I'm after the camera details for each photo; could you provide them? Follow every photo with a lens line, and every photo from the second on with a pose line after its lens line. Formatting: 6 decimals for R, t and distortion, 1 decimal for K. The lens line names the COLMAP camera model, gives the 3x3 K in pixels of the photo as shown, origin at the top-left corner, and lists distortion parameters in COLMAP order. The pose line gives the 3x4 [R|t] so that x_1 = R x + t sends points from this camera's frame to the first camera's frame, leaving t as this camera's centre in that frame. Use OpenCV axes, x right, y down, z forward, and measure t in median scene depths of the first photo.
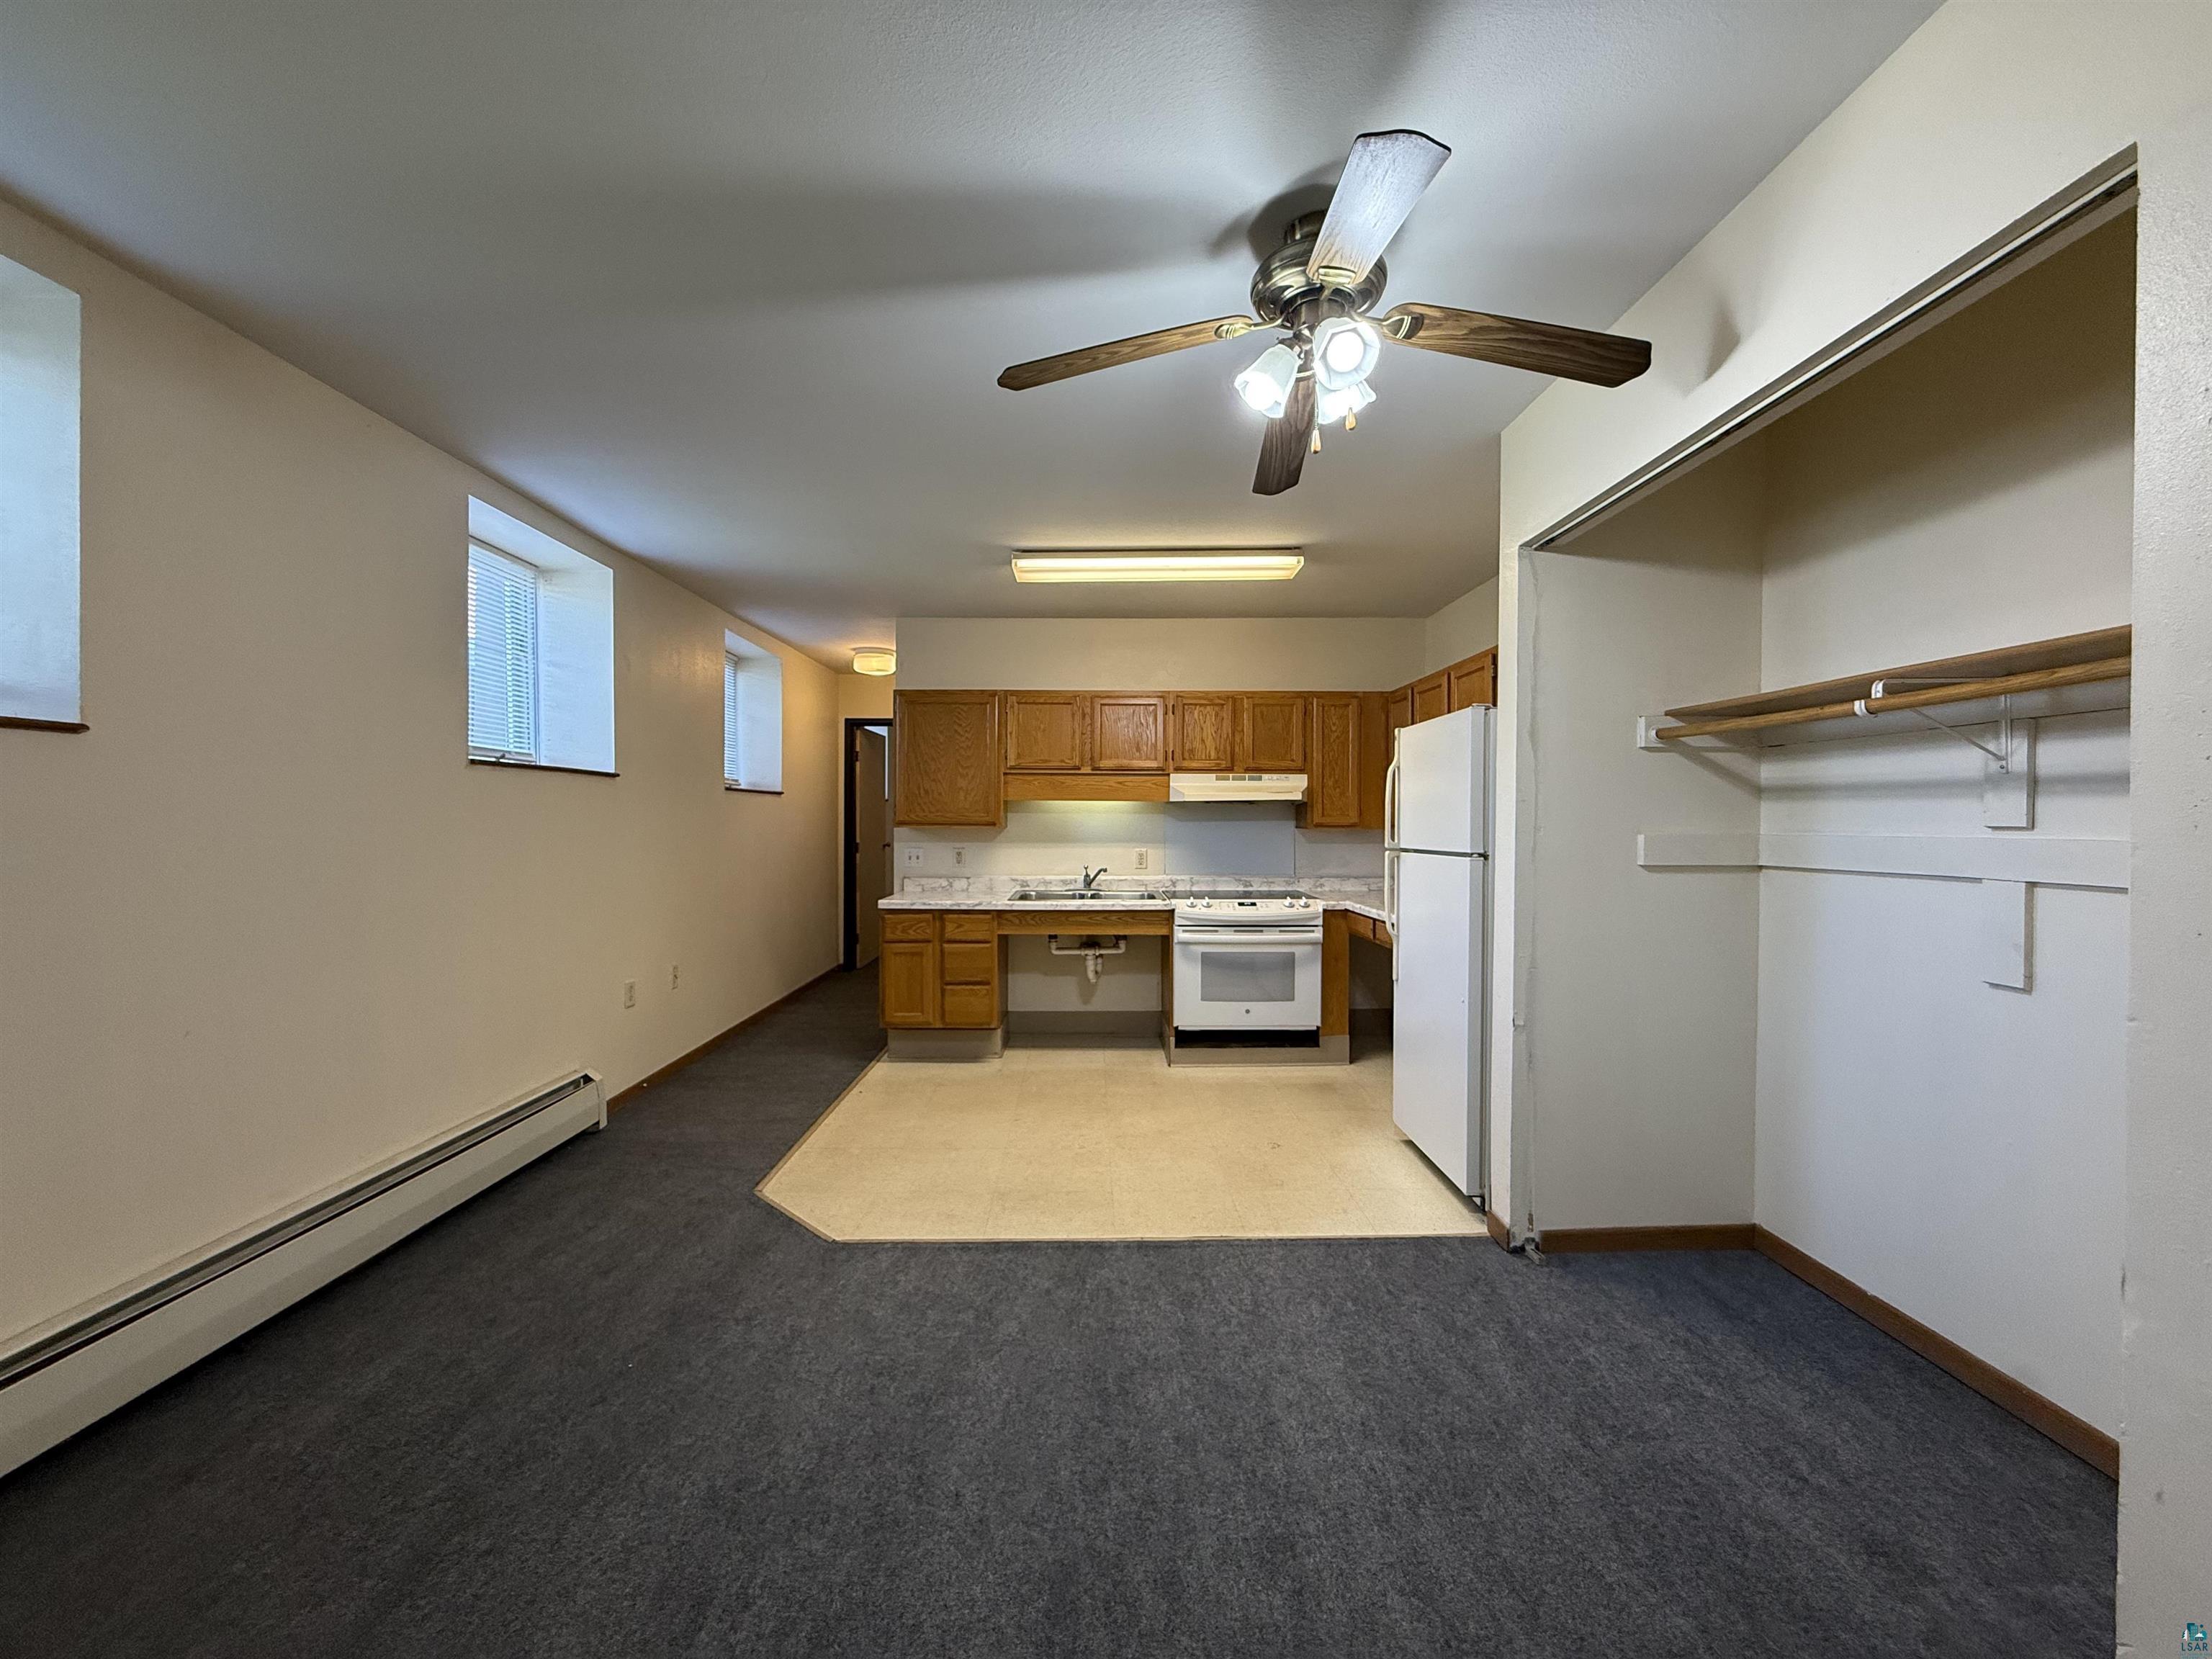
lens RADIAL K [[883.0, 0, 1098.3], [0, 883.0, 830.5], [0, 0, 1]] dist [0.001078, 0.000041]
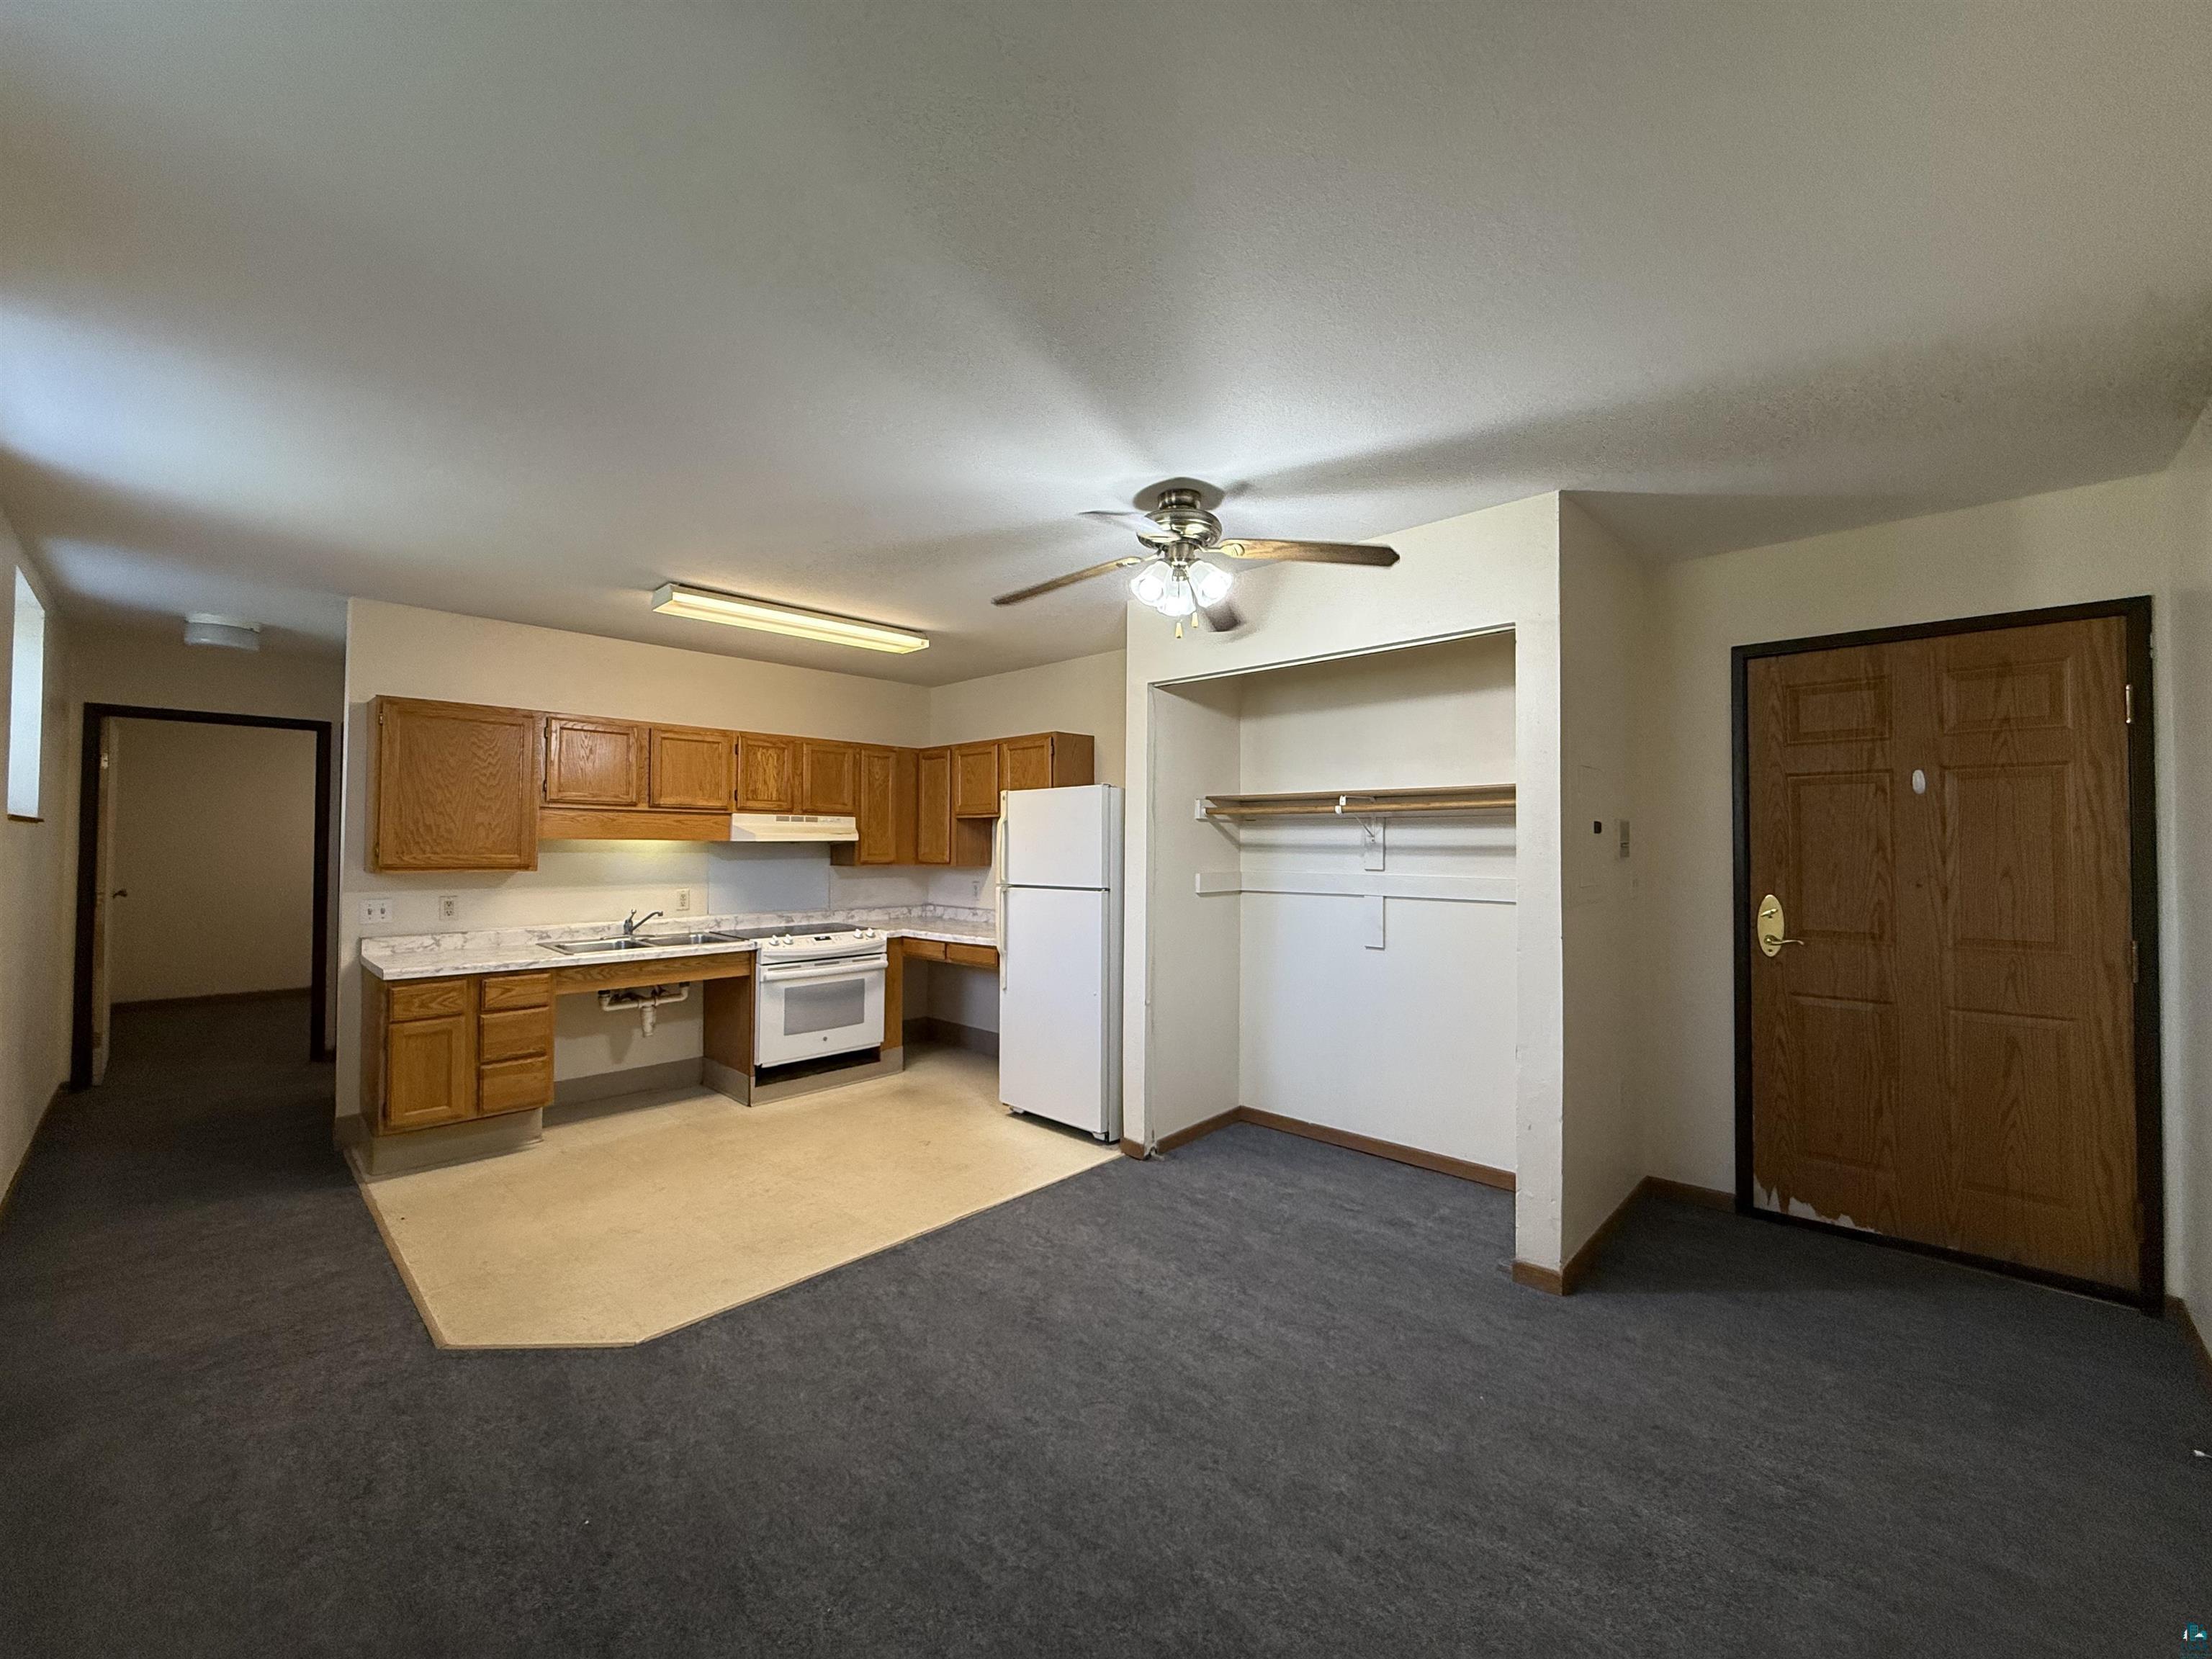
lens RADIAL K [[883.0, 0, 1099.8], [0, 883.0, 829.1], [0, 0, 1]] dist [0.001078, 0.000041]
pose [[0.695576, 0.013147, 0.718332, -0.529515], [0.005659, 0.999701, -0.023777, -0.031352], [-0.718430, 0.020604, 0.695294, 0.017020]]
